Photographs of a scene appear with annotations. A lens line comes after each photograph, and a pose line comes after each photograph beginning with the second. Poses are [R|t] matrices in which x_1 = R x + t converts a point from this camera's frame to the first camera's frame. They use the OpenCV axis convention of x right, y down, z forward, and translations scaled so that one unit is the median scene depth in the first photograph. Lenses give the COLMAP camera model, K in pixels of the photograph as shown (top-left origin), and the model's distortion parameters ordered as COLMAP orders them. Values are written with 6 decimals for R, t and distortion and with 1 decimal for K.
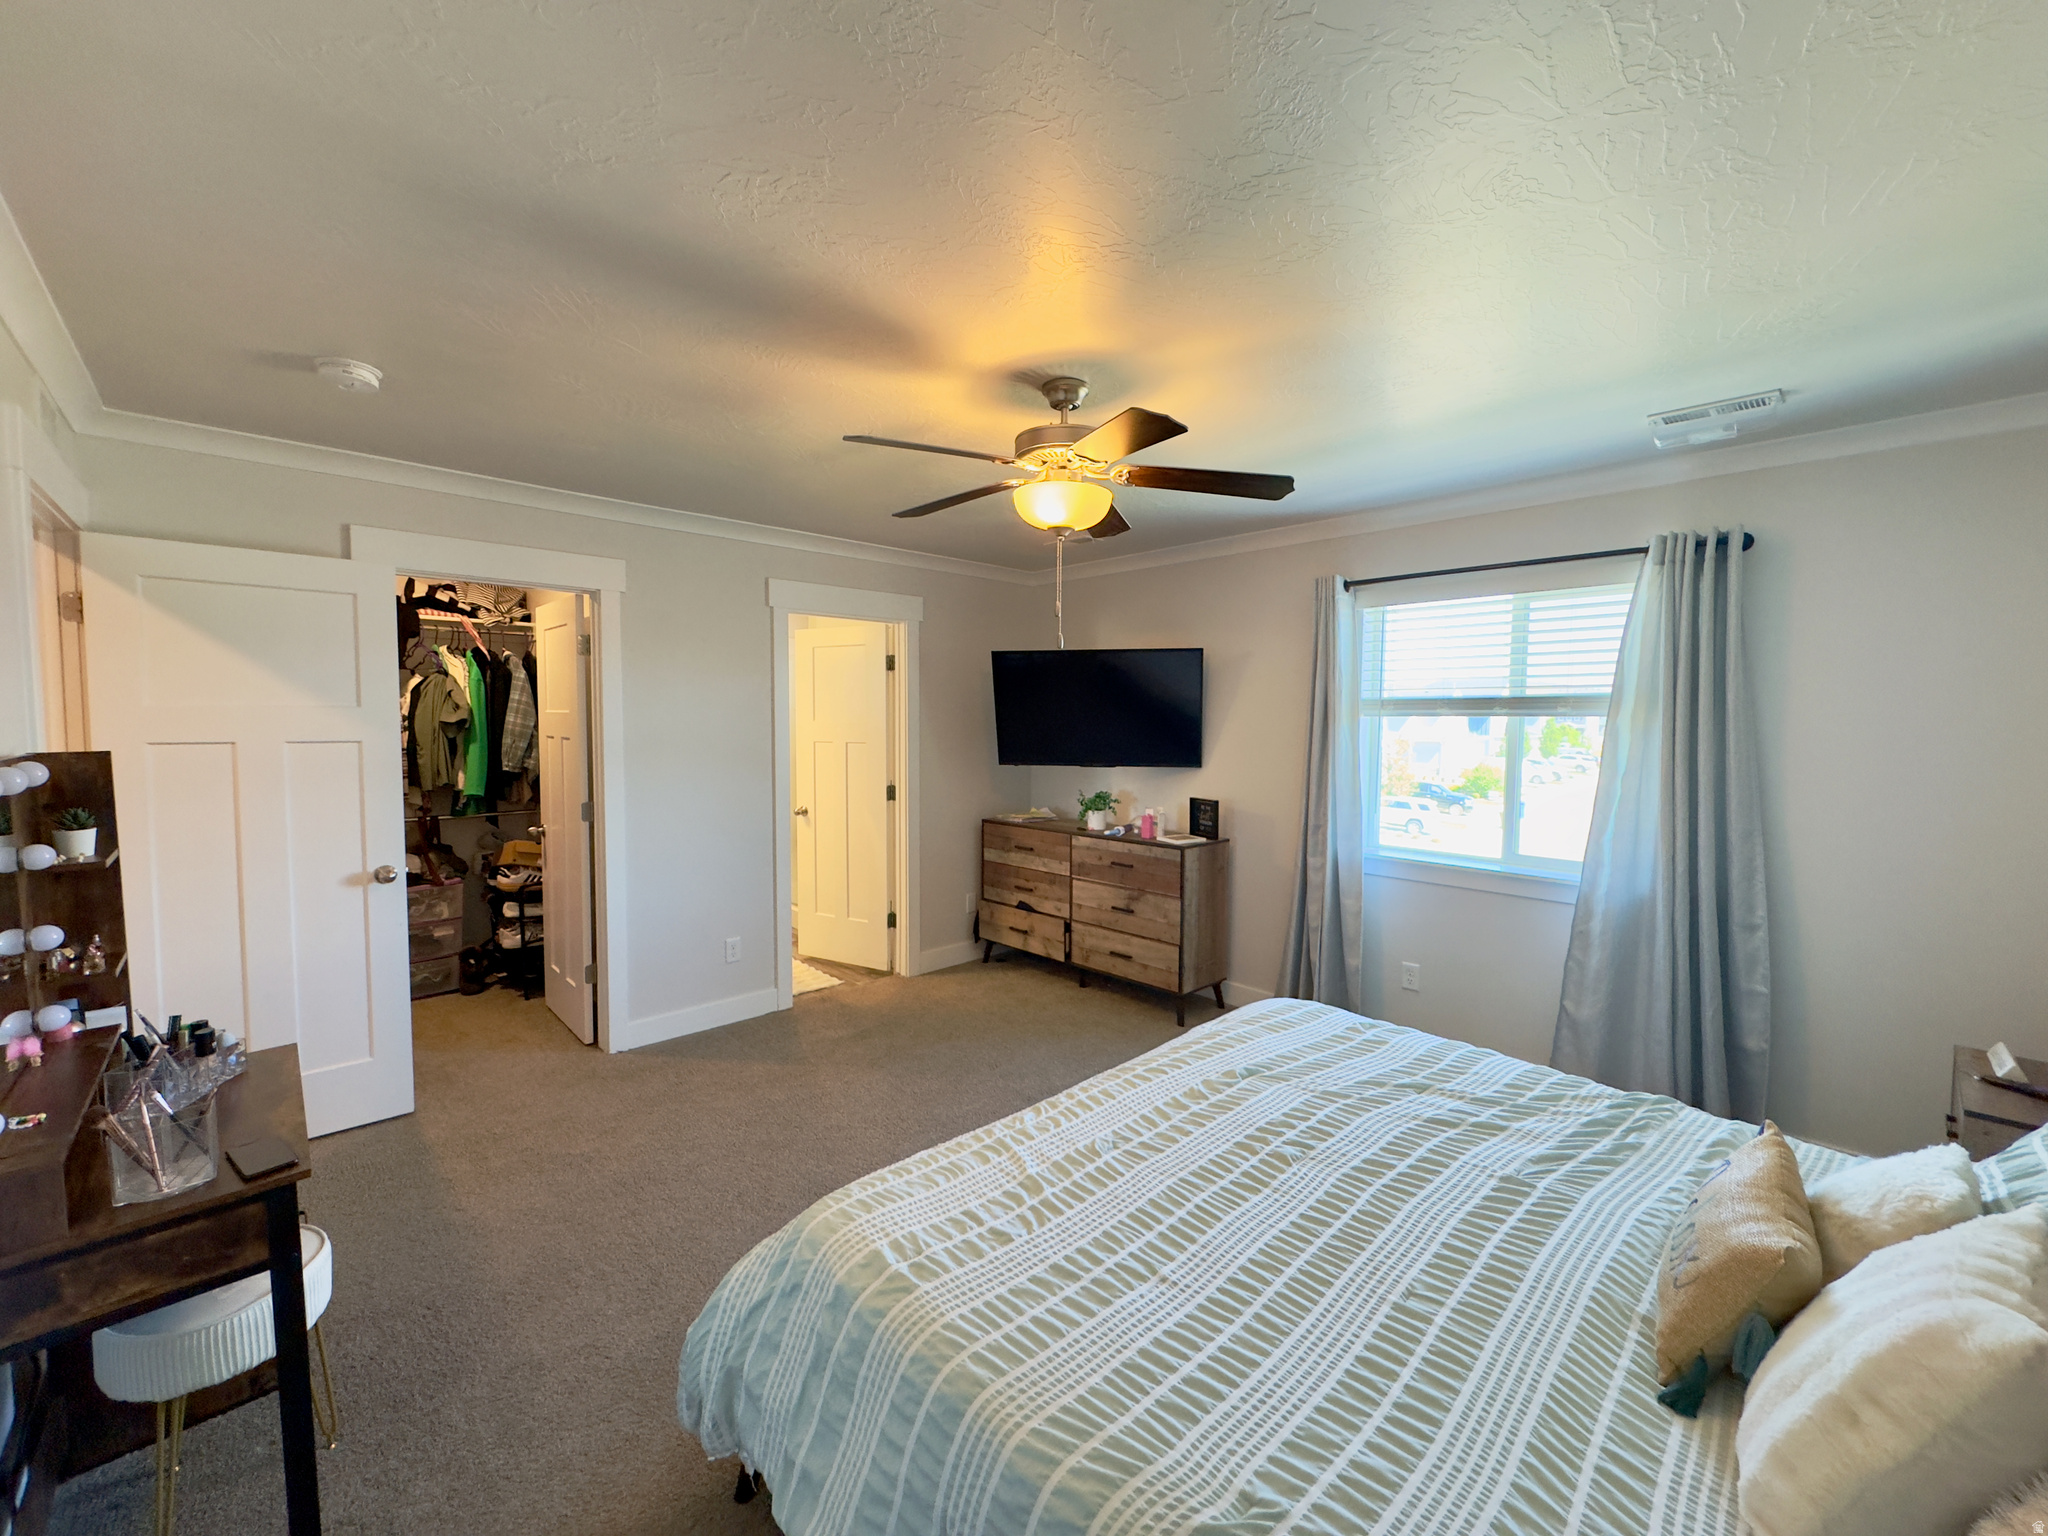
lens RADIAL K [[815.1, 0, 1021.1], [0, 815.1, 766.0], [0, 0, 1]] dist [-0.001500, 0.000441]
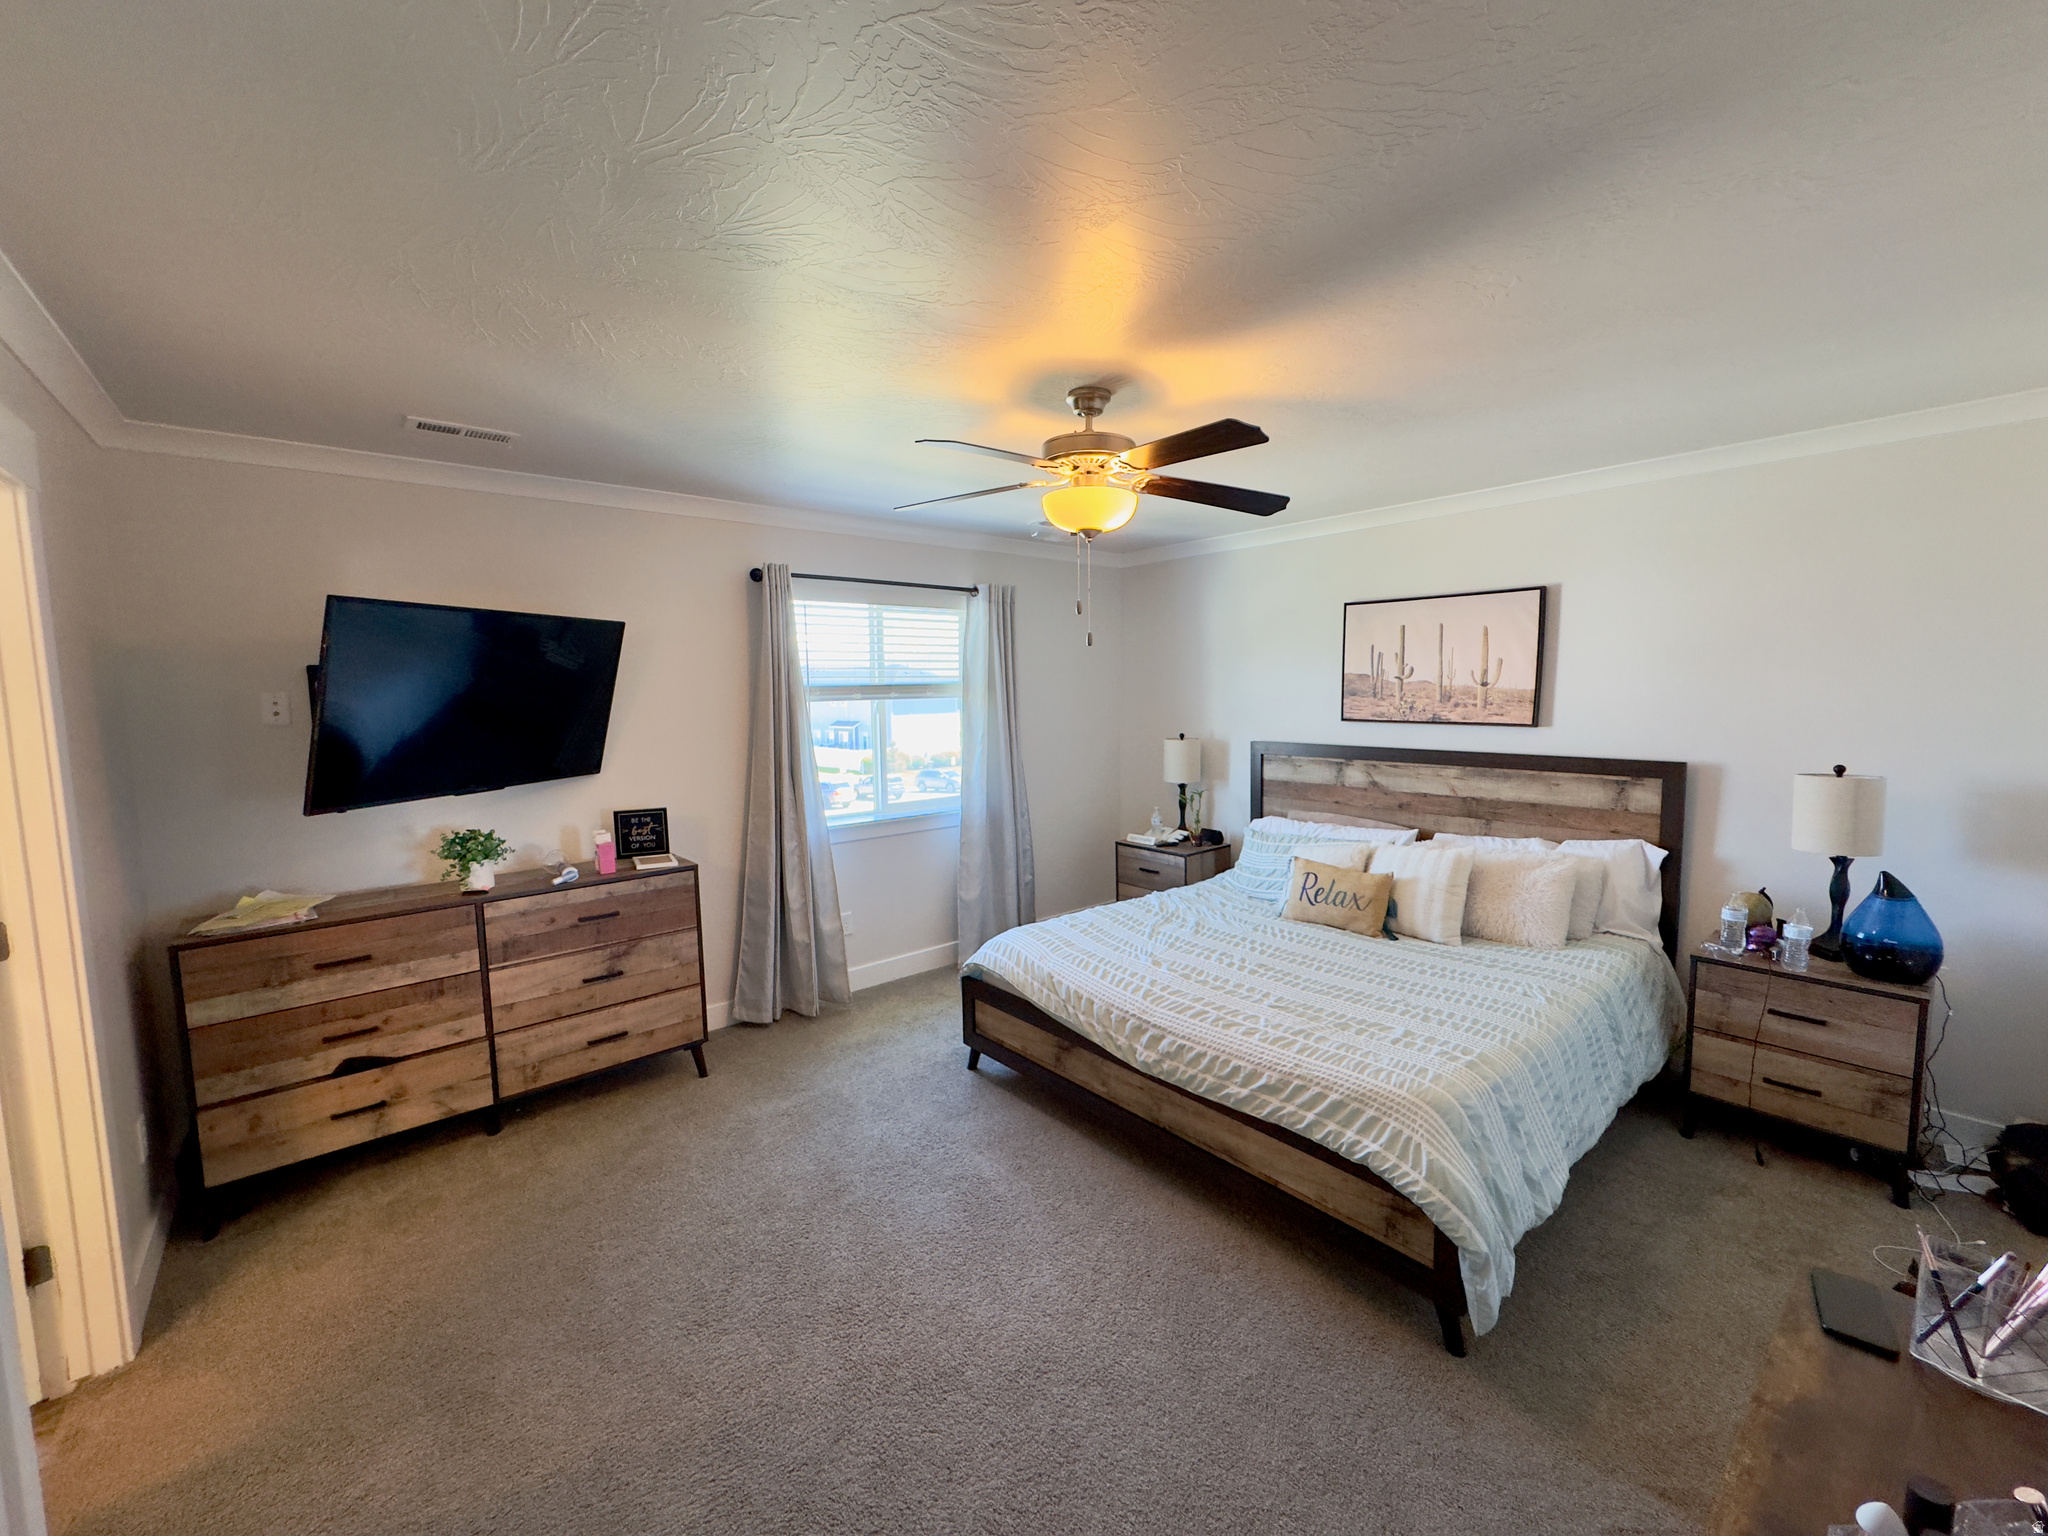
lens RADIAL K [[815.1, 0, 1030.6], [0, 815.1, 763.2], [0, 0, 1]] dist [-0.001500, 0.000441]
pose [[0.051586, -0.101186, 0.993529, -0.555475], [0.074021, 0.992505, 0.097238, -0.055454], [-0.995922, 0.068526, 0.058690, 0.558678]]
